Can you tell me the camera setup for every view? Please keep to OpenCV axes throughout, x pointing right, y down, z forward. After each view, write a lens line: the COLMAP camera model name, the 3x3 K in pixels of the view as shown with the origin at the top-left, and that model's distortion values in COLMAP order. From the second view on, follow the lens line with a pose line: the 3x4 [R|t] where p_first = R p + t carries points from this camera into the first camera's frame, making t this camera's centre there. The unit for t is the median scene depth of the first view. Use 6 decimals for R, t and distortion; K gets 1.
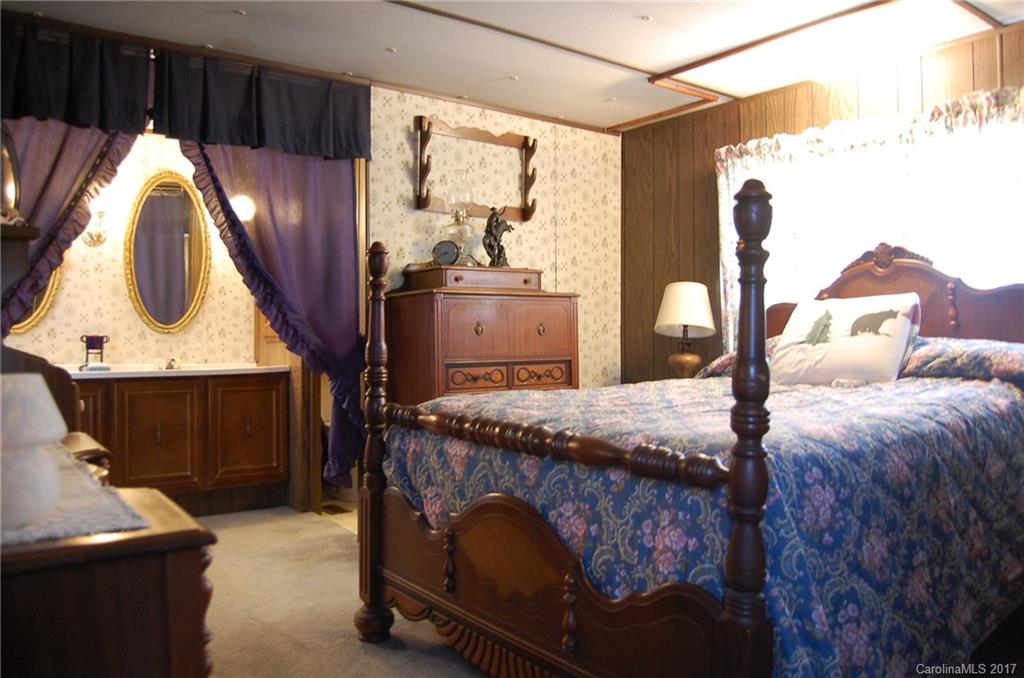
lens RADIAL K [[790.1, 0, 511.3], [0, 790.1, 337.1], [0, 0, 1]] dist [-0.081586, 0.012134]
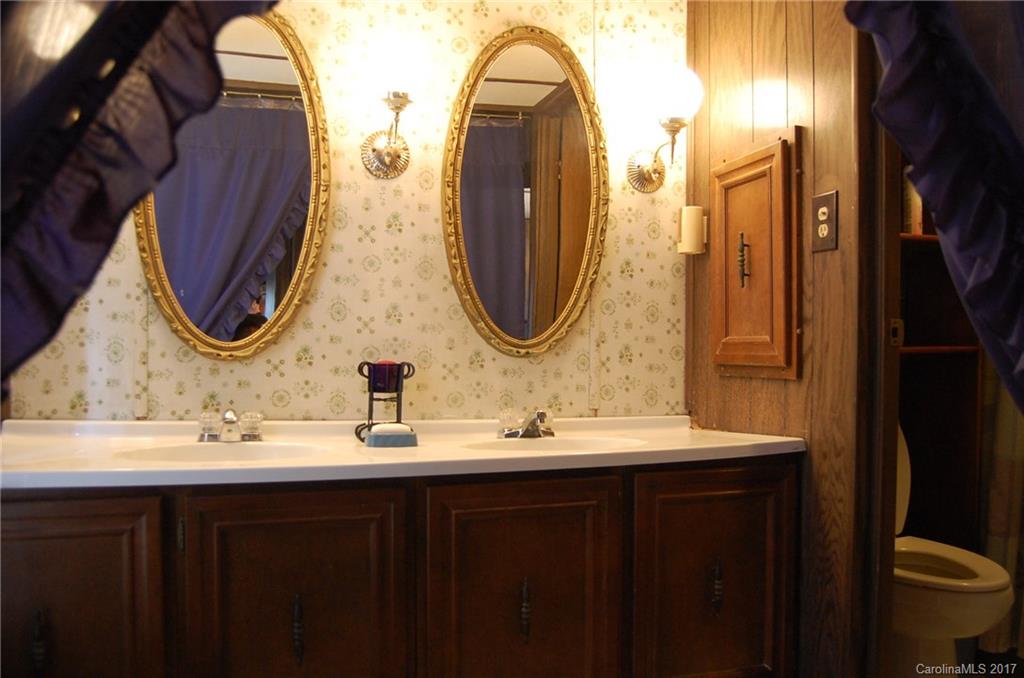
lens RADIAL K [[790.1, 0, 513.4], [0, 790.1, 339.5], [0, 0, 1]] dist [-0.081586, 0.012134]
pose [[0.939828, 0.010721, -0.341481, -0.288379], [-0.007057, 0.999903, 0.011972, -0.021941], [0.341576, -0.008842, 0.939813, 0.548660]]
